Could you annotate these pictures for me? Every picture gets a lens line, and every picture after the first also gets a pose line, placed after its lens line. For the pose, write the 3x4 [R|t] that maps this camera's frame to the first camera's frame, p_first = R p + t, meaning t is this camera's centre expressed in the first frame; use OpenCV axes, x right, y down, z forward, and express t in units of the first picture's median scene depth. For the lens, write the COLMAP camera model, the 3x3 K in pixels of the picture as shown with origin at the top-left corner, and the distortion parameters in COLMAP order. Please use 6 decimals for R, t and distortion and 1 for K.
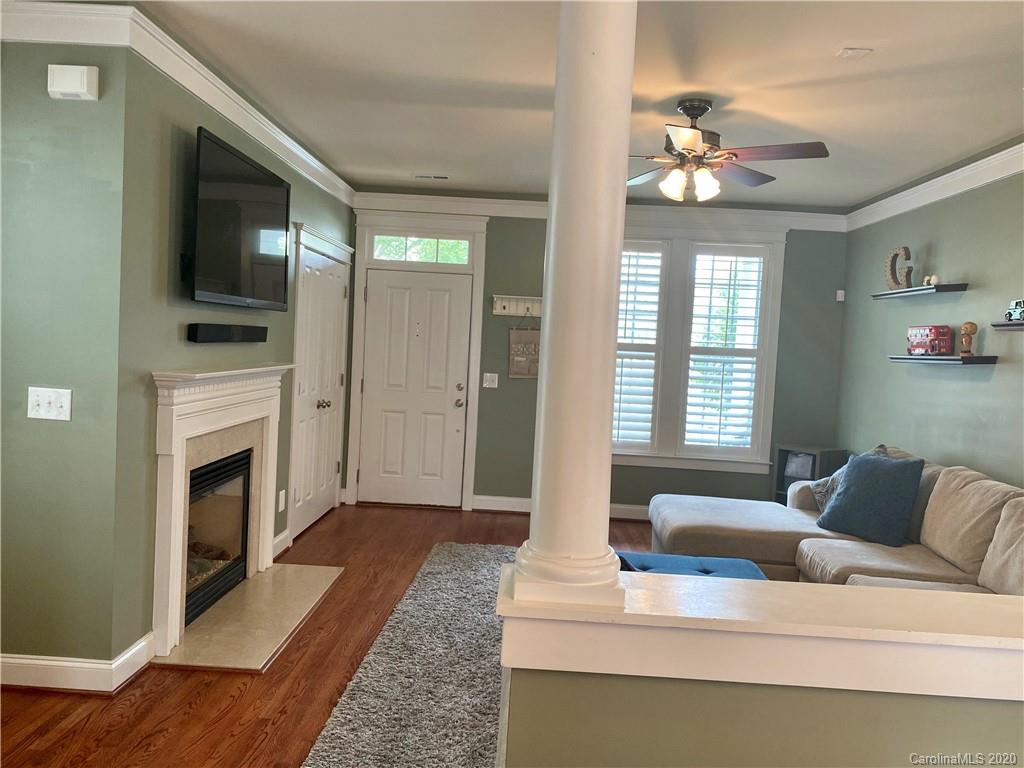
lens RADIAL K [[788.0, 0, 513.0], [0, 788.0, 383.5], [0, 0, 1]] dist [0.017866, -0.015702]
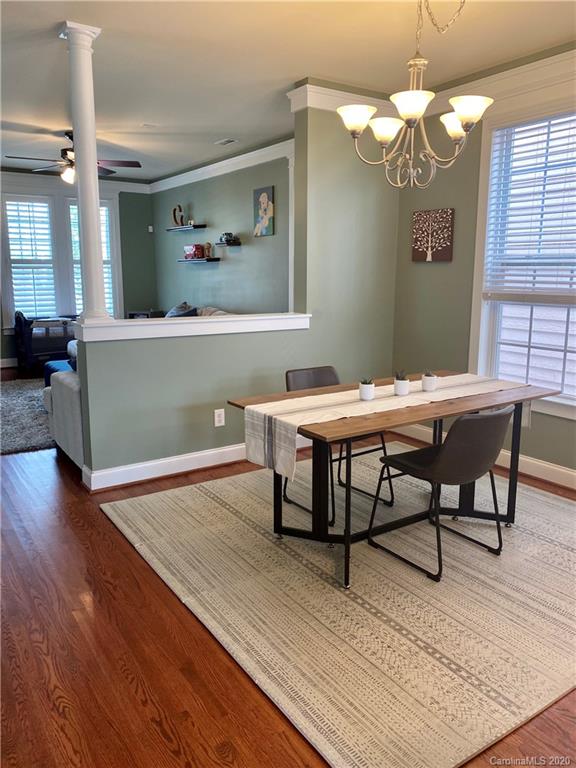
lens RADIAL K [[591.0, 0, 287.3], [0, 591.0, 380.7], [0, 0, 1]] dist [0.017866, -0.015702]
pose [[0.814927, -0.152464, 0.559150, -0.203681], [0.067837, 0.983239, 0.169233, 0.033437], [-0.575580, -0.099981, 0.811611, -0.455560]]
